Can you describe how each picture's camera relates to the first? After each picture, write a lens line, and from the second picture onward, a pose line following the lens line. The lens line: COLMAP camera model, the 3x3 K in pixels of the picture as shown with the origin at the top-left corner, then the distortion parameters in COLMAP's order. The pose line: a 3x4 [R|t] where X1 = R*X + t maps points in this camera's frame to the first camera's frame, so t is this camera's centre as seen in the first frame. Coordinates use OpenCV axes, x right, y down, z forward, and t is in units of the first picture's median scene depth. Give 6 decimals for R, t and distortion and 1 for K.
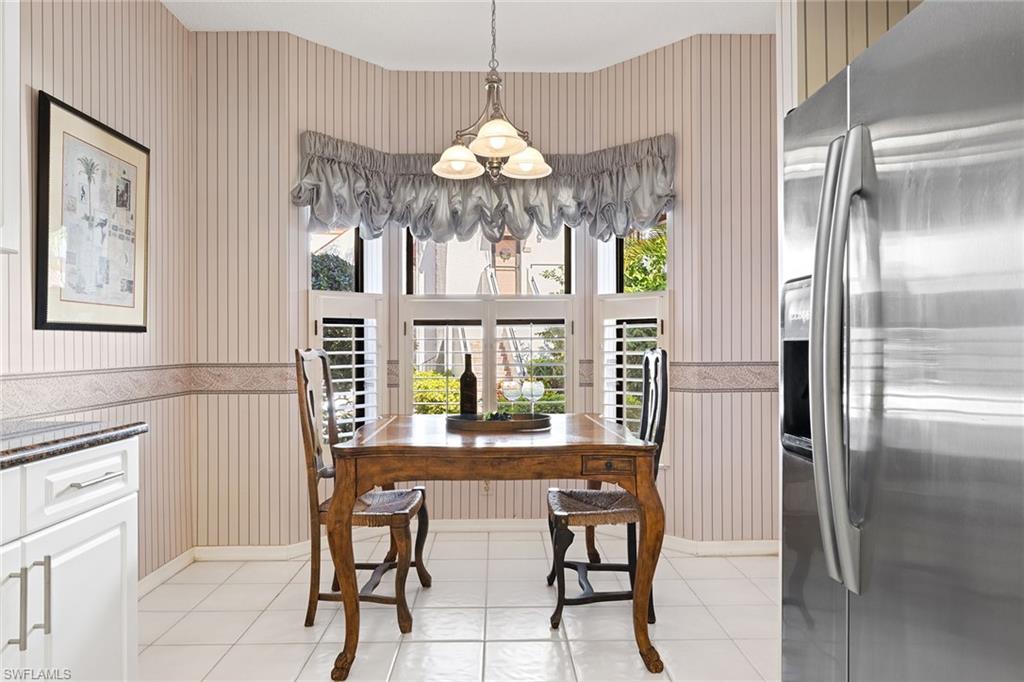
lens RADIAL K [[643.0, 0, 507.4], [0, 643.0, 344.6], [0, 0, 1]] dist [-0.003364, -0.003338]
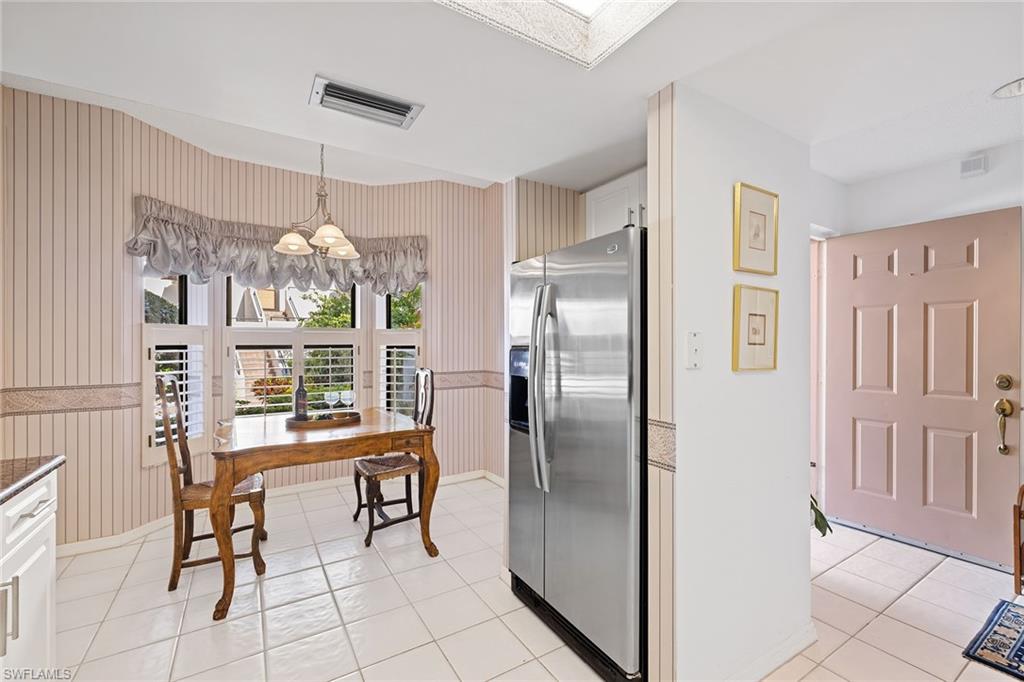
lens RADIAL K [[430.2, 0, 519.4], [0, 430.2, 343.0], [0, 0, 1]] dist [0.000106, 0.000830]
pose [[0.853516, 0.005594, 0.521037, -0.124589], [-0.004333, 0.999984, -0.003638, -0.049182], [-0.521049, 0.000847, 0.853526, -0.088886]]
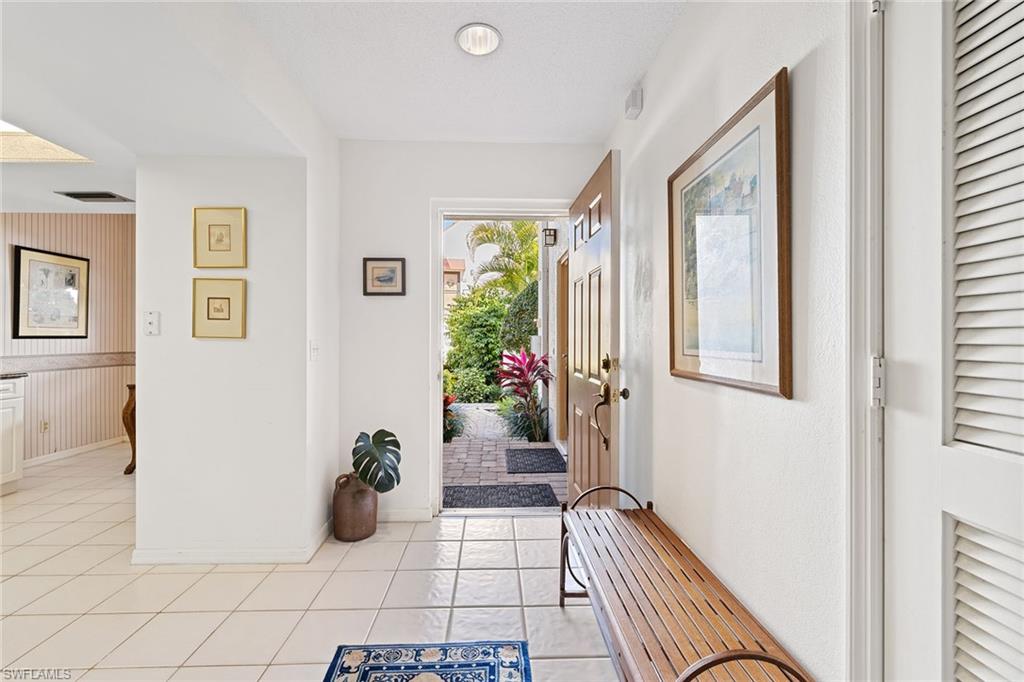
lens RADIAL K [[430.2, 0, 509.6], [0, 430.2, 335.1], [0, 0, 1]] dist [0.000106, 0.000830]
pose [[0.999789, 0.005646, 0.019759, 0.785305], [-0.005505, 0.999959, -0.007187, -0.023831], [-0.019799, 0.007076, 0.999779, -0.491071]]
